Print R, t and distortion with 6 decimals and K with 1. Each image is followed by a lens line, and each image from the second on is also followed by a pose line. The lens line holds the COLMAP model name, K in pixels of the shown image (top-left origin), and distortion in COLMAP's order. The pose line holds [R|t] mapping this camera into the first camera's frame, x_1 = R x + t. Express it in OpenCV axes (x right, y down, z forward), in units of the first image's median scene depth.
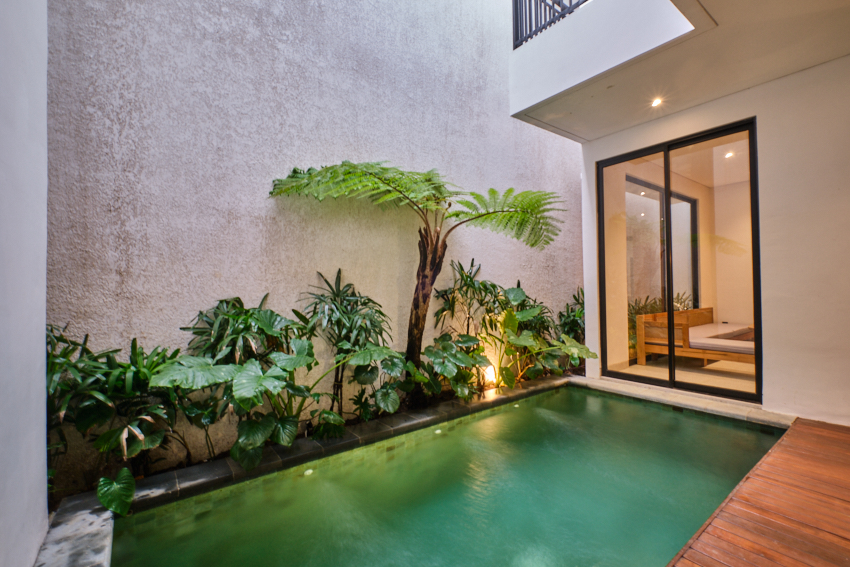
lens RADIAL K [[380.2, 0, 423.7], [0, 380.2, 282.3], [0, 0, 1]] dist [0.000536, 0.000104]
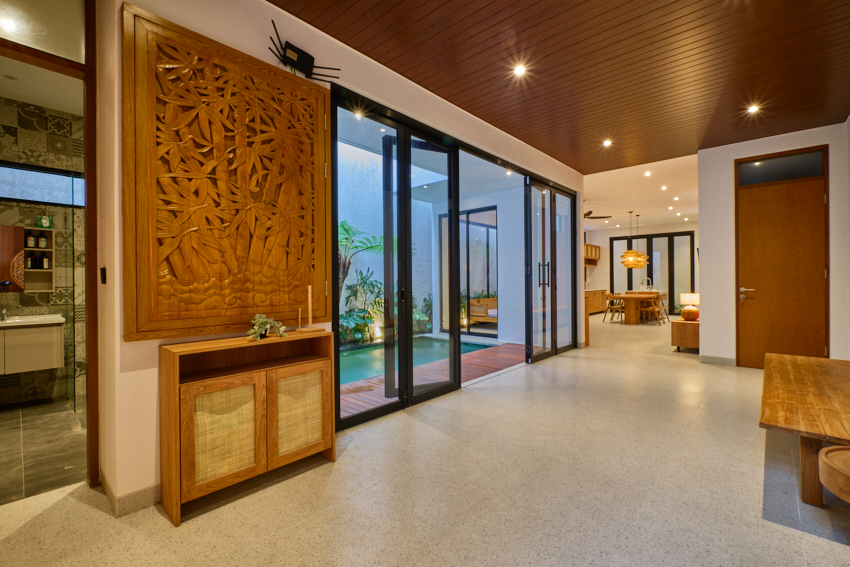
lens RADIAL K [[380.2, 0, 423.7], [0, 380.2, 282.3], [0, 0, 1]] dist [0.000536, 0.000104]
pose [[0.982556, 0.006188, 0.185864, 0.057450], [-0.009557, 0.999806, 0.017231, -0.028574], [-0.185721, -0.018707, 0.982424, -0.875926]]
